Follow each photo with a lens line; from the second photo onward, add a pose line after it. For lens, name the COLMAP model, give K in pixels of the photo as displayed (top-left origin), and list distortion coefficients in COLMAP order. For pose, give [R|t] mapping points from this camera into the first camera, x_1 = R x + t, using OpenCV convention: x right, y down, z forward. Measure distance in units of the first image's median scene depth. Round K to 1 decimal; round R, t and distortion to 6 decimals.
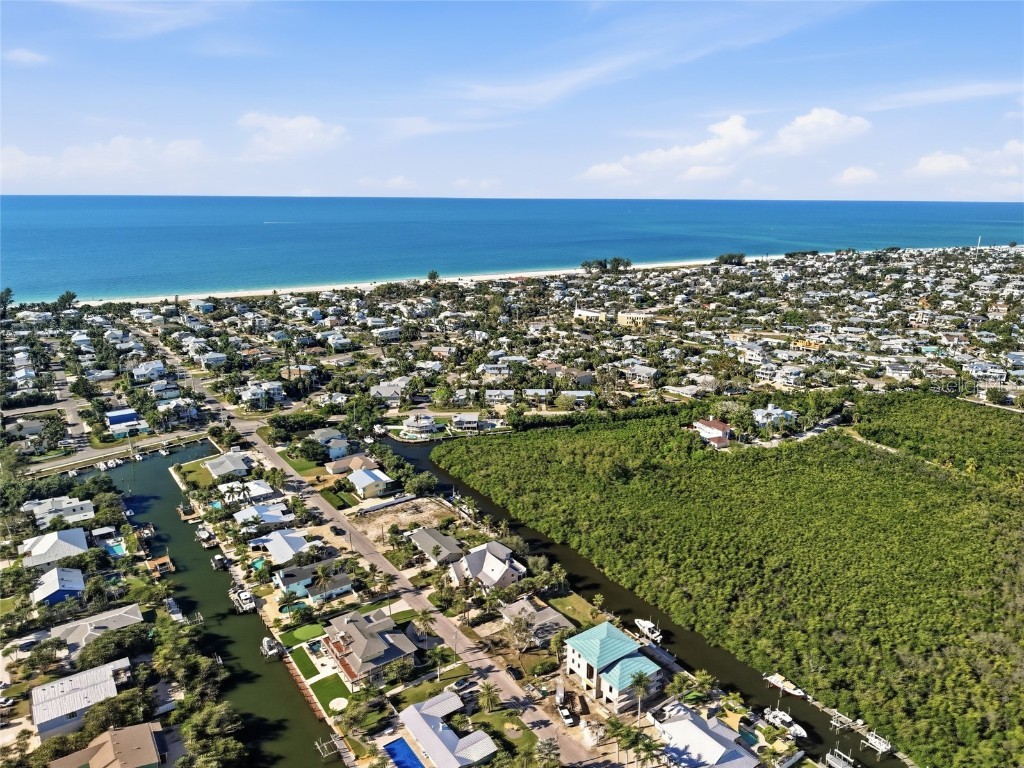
lens RADIAL K [[704.6, 0, 516.9], [0, 704.6, 385.6], [0, 0, 1]] dist [0.035919, -0.000220]
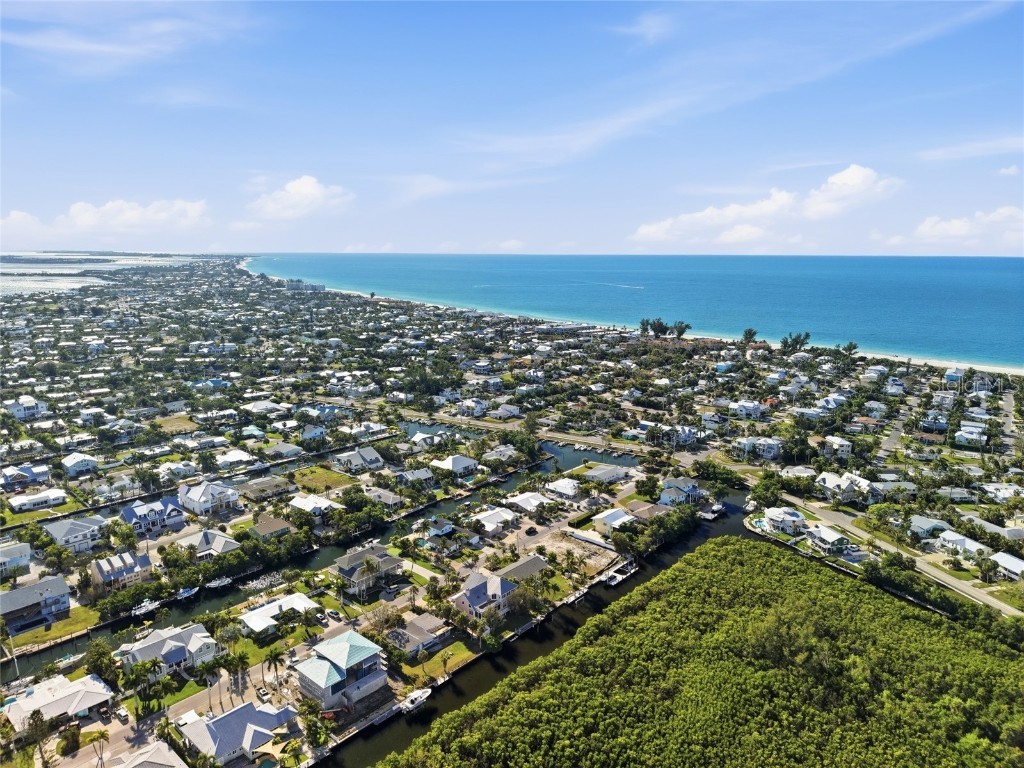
lens RADIAL K [[704.6, 0, 516.9], [0, 704.6, 385.6], [0, 0, 1]] dist [0.035919, -0.000220]
pose [[0.253820, 0.202549, -0.945806, 0.895664], [-0.275830, 0.952384, 0.129935, -0.193958], [0.927088, 0.227902, 0.297603, 0.625392]]
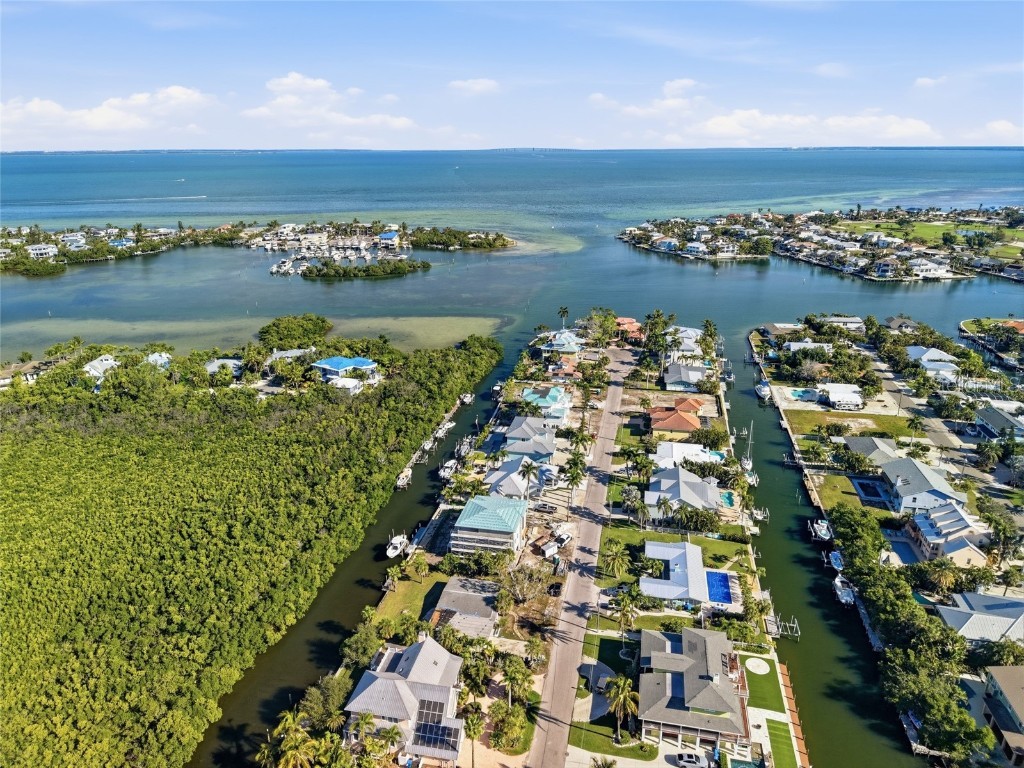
lens RADIAL K [[711.4, 0, 471.7], [0, 711.4, 384.1], [0, 0, 1]] dist [0.002522, 0.001042]
pose [[-0.651629, -0.225895, 0.724120, -0.401785], [0.228208, 0.852017, 0.471156, -0.194434], [-0.723395, 0.472269, -0.503648, 1.089866]]
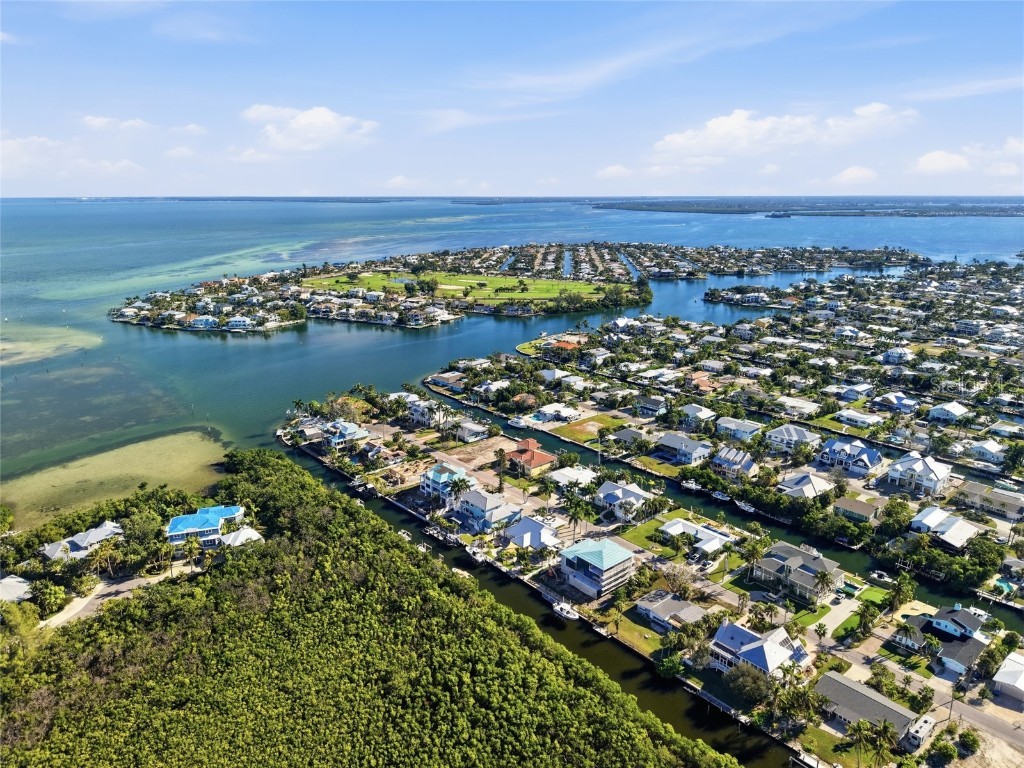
lens RADIAL K [[704.6, 0, 516.9], [0, 704.6, 385.6], [0, 0, 1]] dist [0.035919, -0.000220]
pose [[-0.993554, 0.040086, -0.106039, 0.307636], [-0.021772, 0.850507, 0.525513, -0.425947], [0.111253, 0.524434, -0.844152, 1.448556]]
